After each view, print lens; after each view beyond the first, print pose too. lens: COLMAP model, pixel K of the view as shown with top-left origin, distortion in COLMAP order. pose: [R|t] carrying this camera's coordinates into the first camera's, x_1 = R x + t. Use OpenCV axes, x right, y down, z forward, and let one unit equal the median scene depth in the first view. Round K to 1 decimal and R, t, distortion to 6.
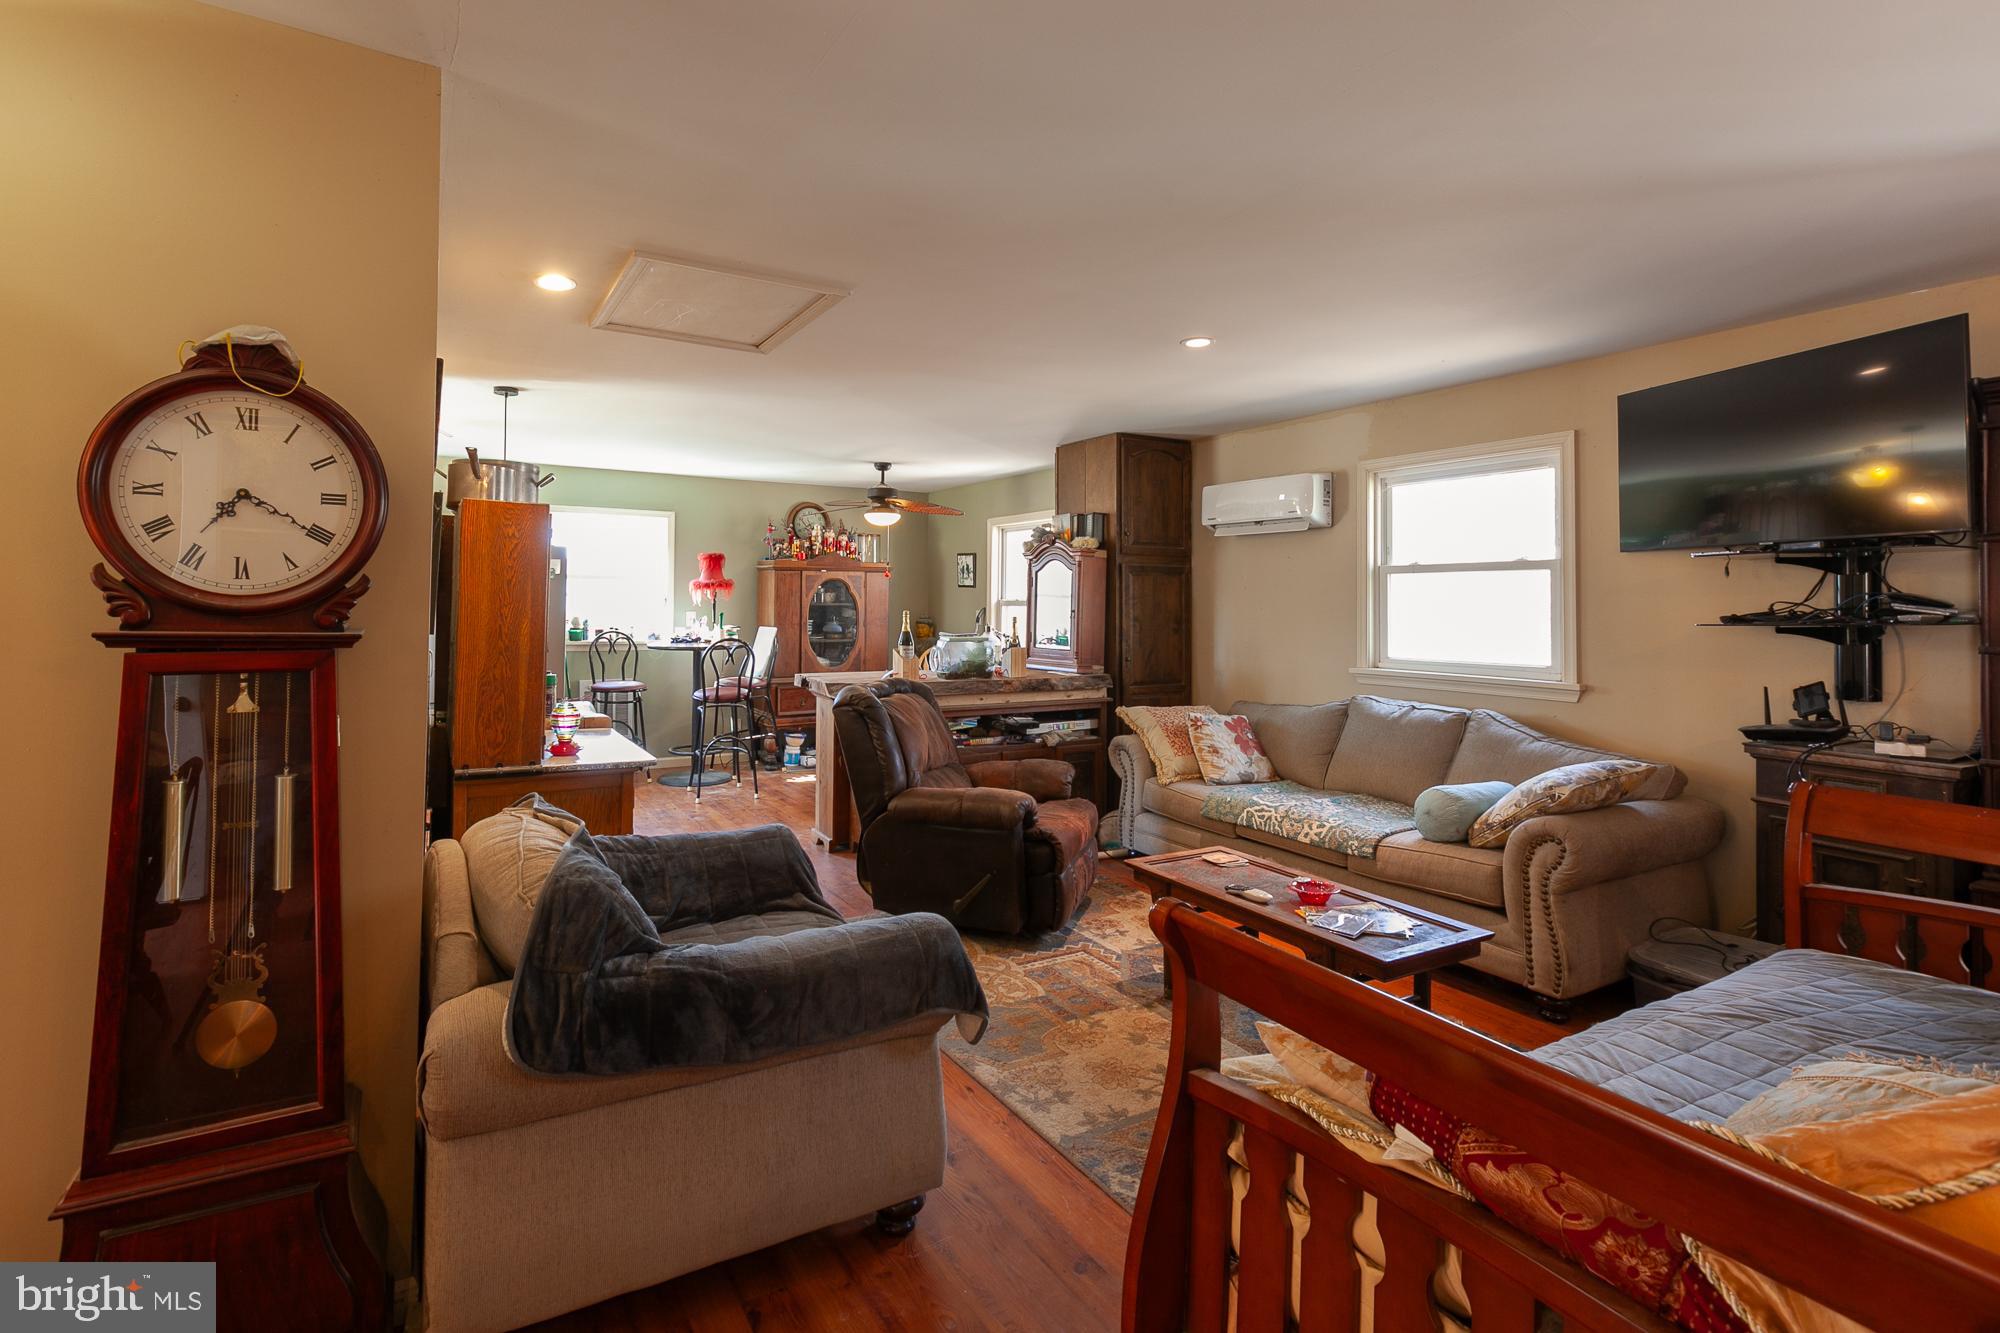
lens RADIAL K [[954.6, 0, 998.0], [0, 954.6, 600.6], [0, 0, 1]] dist [0.001007, 0.000082]
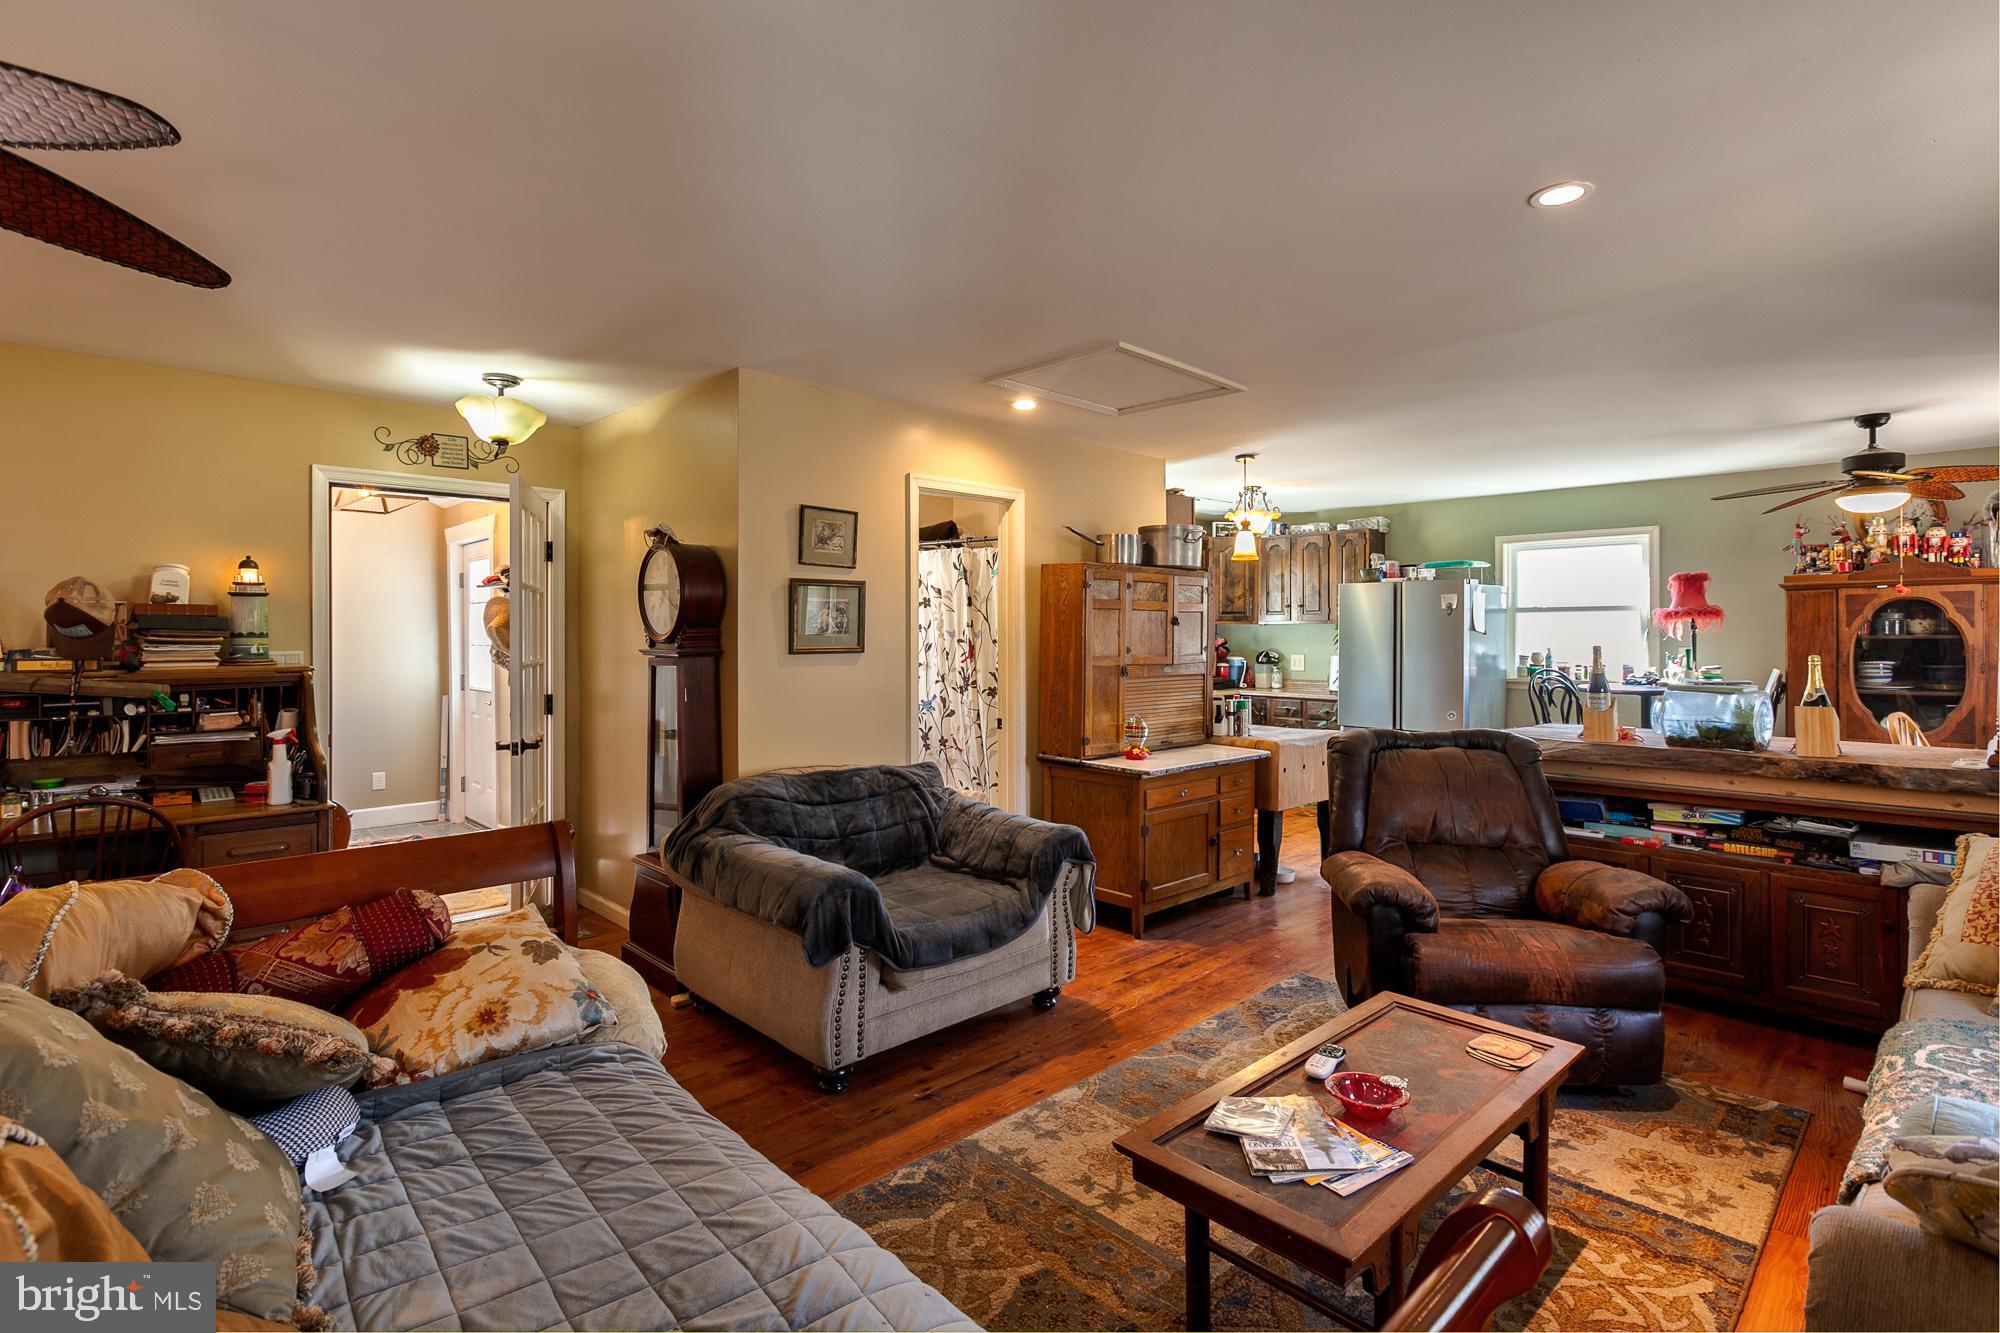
lens RADIAL K [[960.0, 0, 962.0], [0, 960.0, 645.4], [0, 0, 1]] dist [-0.002038, -0.000478]
pose [[0.196864, 0.000979, -0.980430, 0.423143], [0.006205, 0.999978, 0.002245, 0.005090], [0.980411, -0.006525, 0.196854, 0.299719]]
